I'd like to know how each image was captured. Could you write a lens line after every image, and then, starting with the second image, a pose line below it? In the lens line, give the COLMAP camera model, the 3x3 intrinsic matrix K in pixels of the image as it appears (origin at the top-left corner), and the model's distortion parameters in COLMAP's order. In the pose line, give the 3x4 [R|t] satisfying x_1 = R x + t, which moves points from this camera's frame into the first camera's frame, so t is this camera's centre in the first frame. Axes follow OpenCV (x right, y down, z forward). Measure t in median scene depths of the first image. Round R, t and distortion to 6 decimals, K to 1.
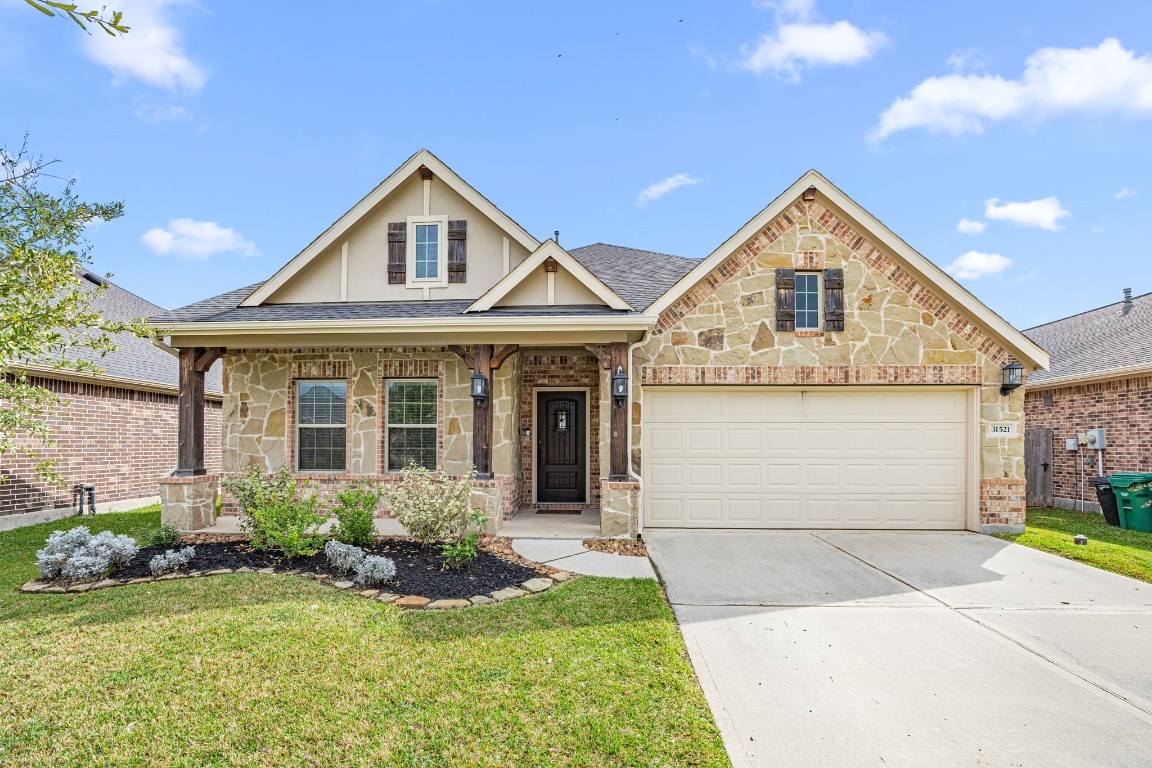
lens RADIAL K [[515.1, 0, 576.7], [0, 515.1, 429.4], [0, 0, 1]] dist [-0.016150, 0.000062]
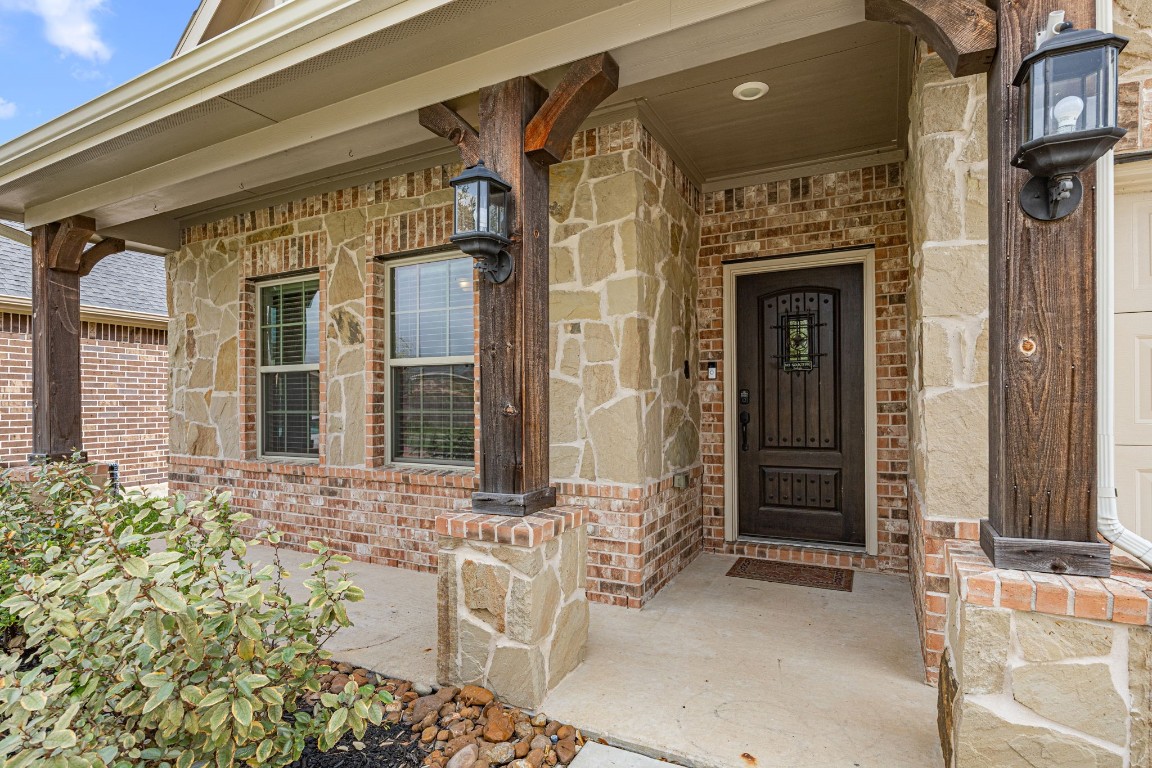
lens RADIAL K [[580.3, 0, 584.0], [0, 580.3, 399.9], [0, 0, 1]] dist [-0.004006, -0.000305]
pose [[0.911148, -0.010496, -0.411946, 0.006188], [0.020405, 0.999598, 0.019663, 0.020559], [0.411574, -0.026322, 0.910996, 0.634904]]
